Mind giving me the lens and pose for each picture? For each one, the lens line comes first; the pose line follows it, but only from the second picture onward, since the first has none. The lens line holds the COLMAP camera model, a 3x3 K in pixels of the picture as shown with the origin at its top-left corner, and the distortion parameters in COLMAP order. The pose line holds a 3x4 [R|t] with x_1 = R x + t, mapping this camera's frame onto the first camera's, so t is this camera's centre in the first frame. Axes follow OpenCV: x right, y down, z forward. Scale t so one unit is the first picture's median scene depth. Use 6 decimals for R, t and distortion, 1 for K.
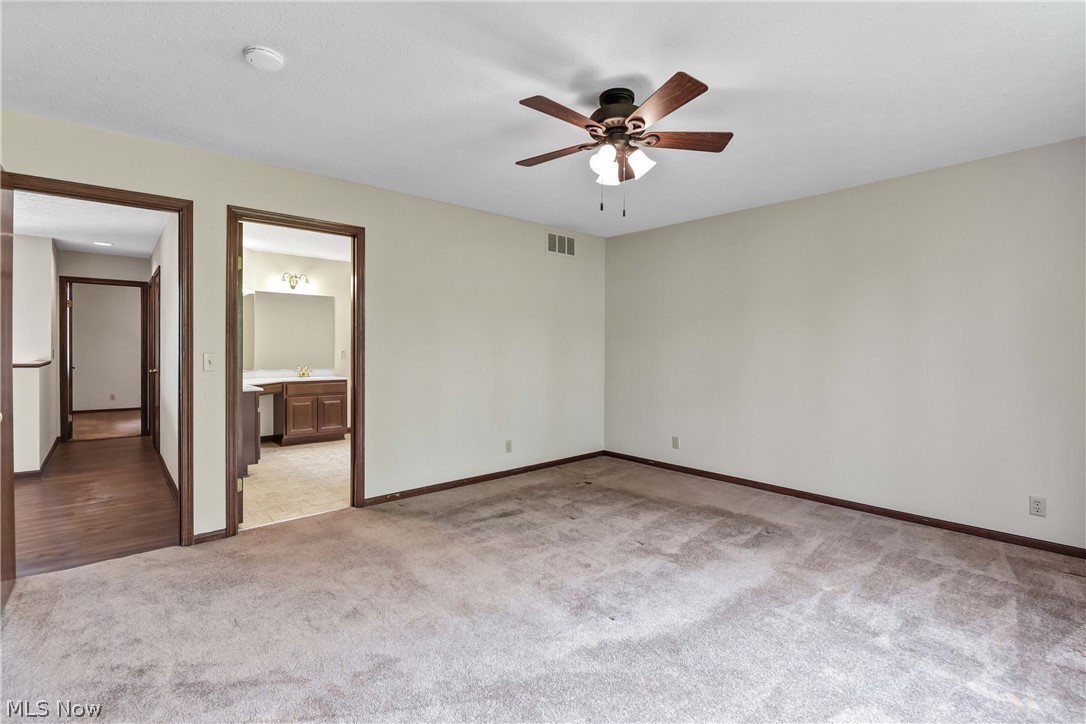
lens RADIAL K [[488.9, 0, 547.7], [0, 488.9, 357.1], [0, 0, 1]] dist [0.002010, -0.011352]
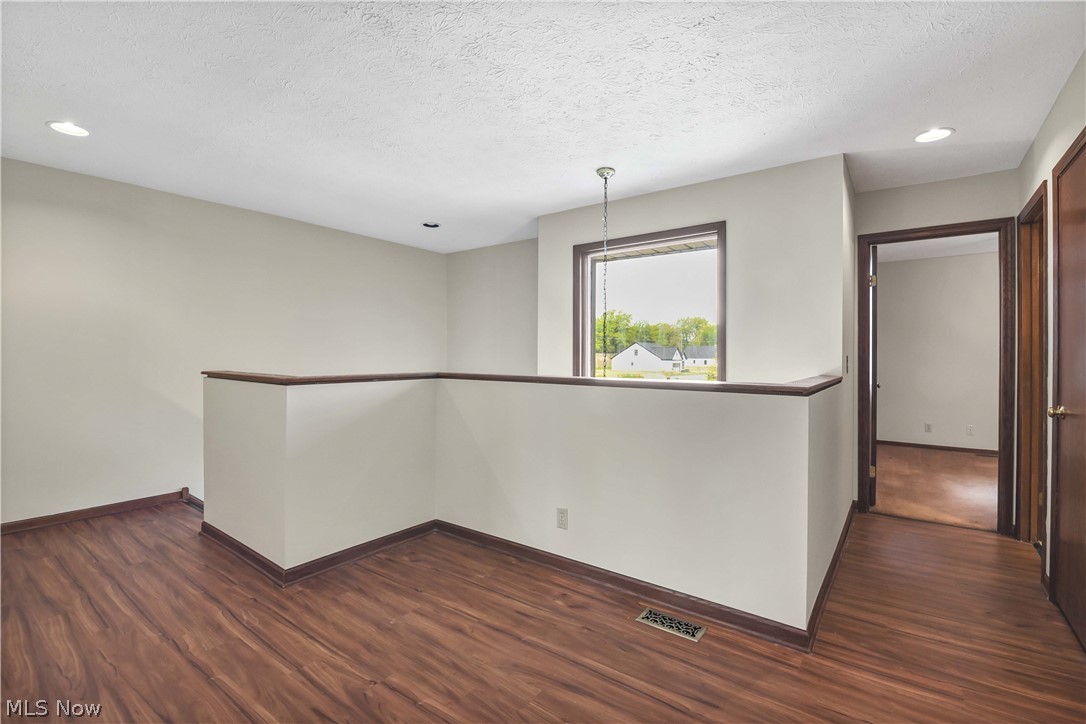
lens RADIAL K [[488.9, 0, 547.7], [0, 488.9, 357.1], [0, 0, 1]] dist [0.002010, -0.011352]
pose [[0.199860, -0.006635, -0.979802, -0.475815], [-0.013167, 0.999869, -0.009457, -0.004890], [0.979736, 0.014791, 0.199747, 0.485786]]
